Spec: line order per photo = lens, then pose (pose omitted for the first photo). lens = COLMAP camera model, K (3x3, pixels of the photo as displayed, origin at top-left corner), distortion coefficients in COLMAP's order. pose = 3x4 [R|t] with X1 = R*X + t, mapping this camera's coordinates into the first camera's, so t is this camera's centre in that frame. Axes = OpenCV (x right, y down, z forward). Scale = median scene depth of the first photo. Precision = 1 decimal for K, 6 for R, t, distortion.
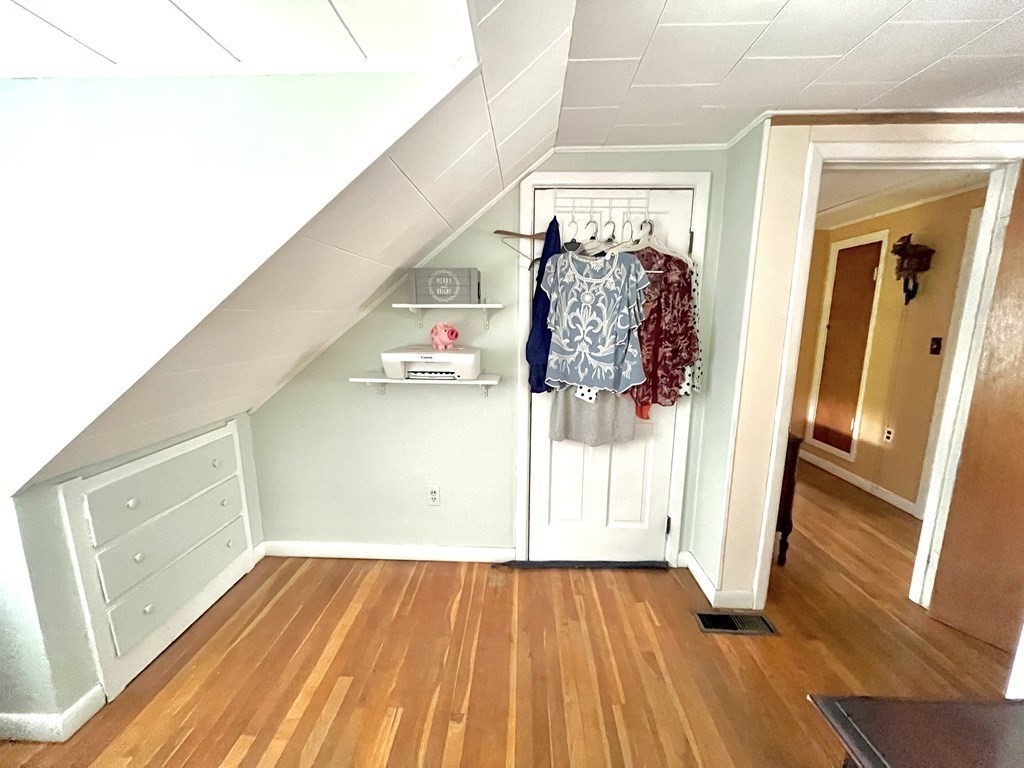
lens RADIAL K [[409.1, 0, 510.3], [0, 409.1, 387.0], [0, 0, 1]] dist [-0.004479, -0.000268]
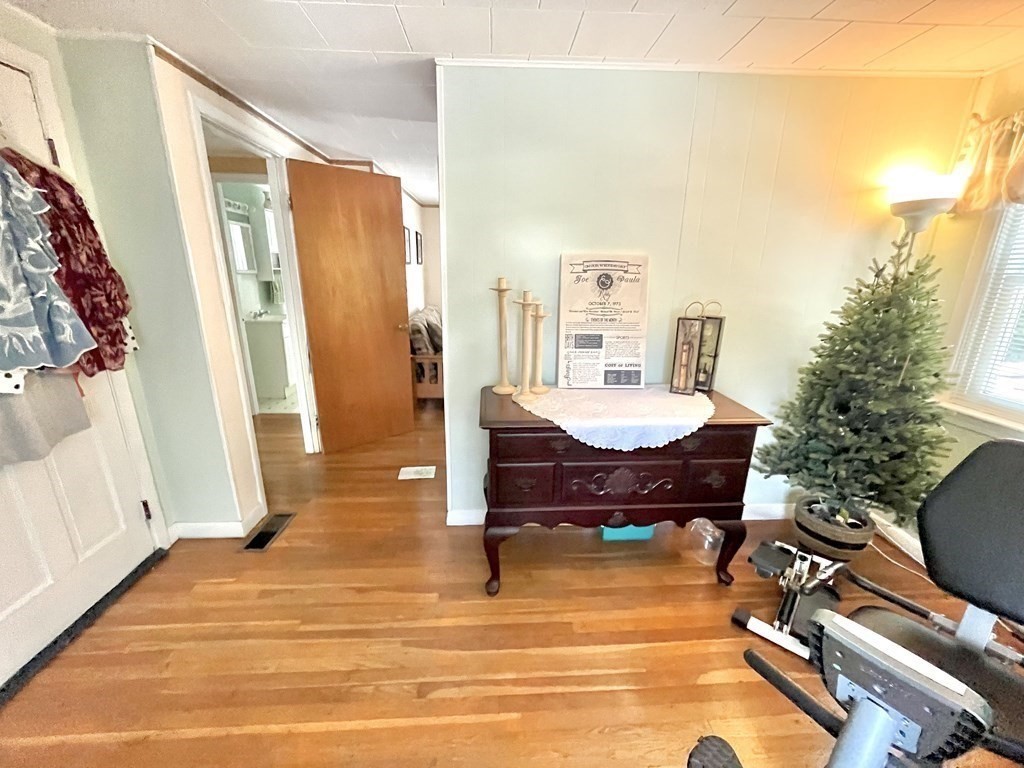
lens RADIAL K [[409.1, 0, 513.6], [0, 409.1, 384.9], [0, 0, 1]] dist [-0.004479, -0.000268]
pose [[-0.081562, -0.279775, 0.956595, -0.465029], [0.152858, 0.944926, 0.289395, -0.039255], [-0.984877, 0.169827, -0.034304, 0.266415]]
